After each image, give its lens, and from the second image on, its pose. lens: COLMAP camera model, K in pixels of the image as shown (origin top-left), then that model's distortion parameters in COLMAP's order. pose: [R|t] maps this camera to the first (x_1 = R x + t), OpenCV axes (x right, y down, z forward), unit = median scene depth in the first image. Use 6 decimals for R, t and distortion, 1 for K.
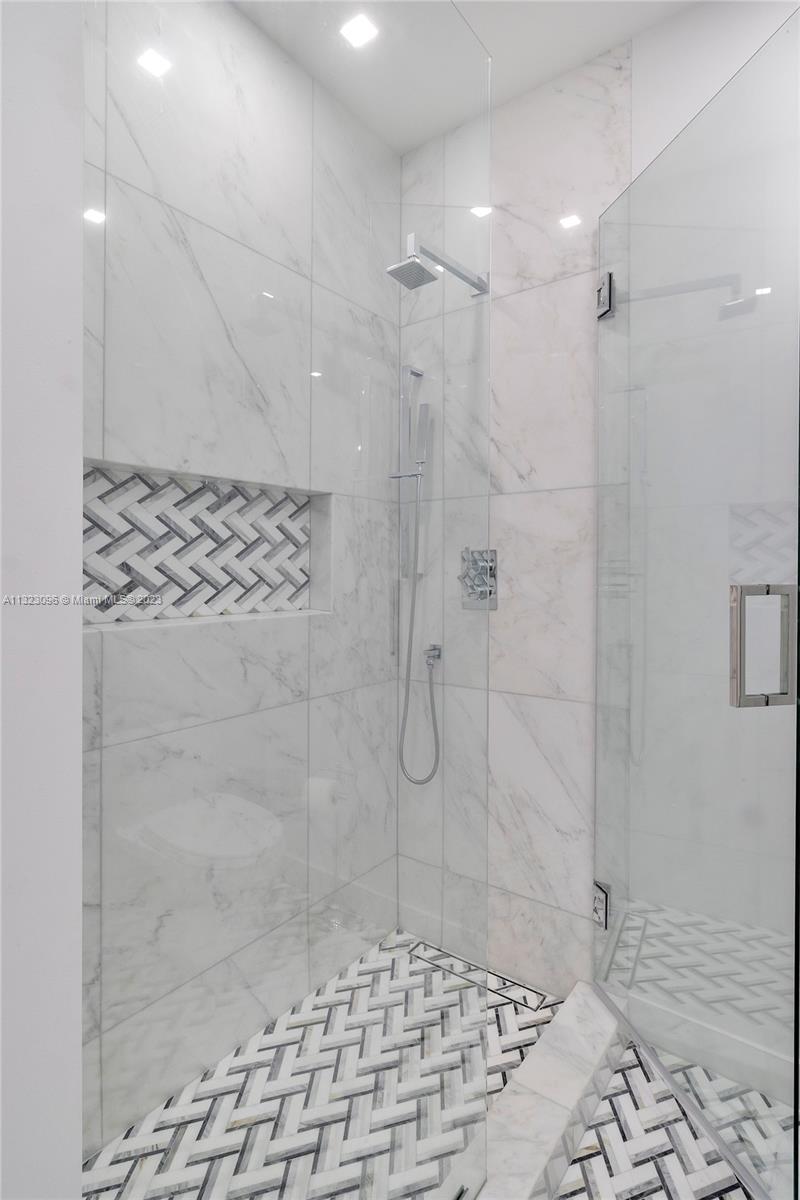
lens RADIAL K [[611.9, 0, 400.2], [0, 611.9, 567.3], [0, 0, 1]] dist [-0.008661, -0.000118]
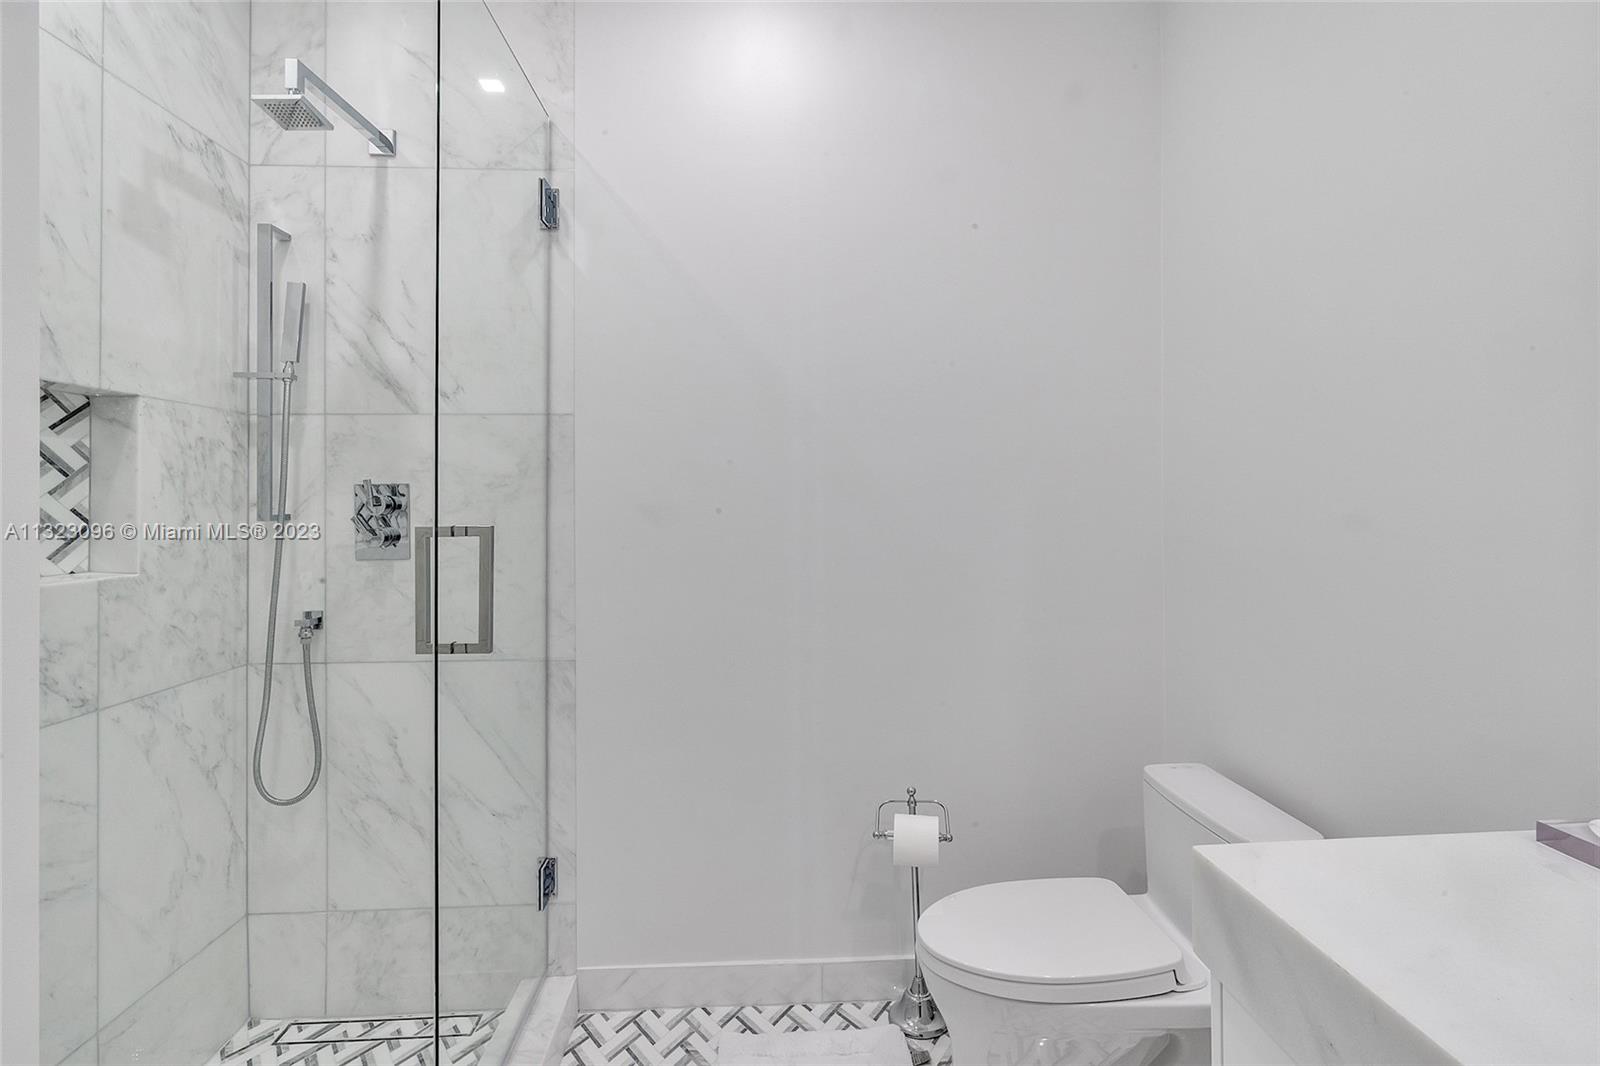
lens RADIAL K [[786.9, 0, 802.2], [0, 786.9, 512.1], [0, 0, 1]] dist [-0.020550, 0.015632]
pose [[0.774229, -0.011087, 0.632809, -0.087778], [0.003370, 0.999905, 0.013396, -0.003132], [-0.632897, -0.008239, 0.774192, -0.109598]]
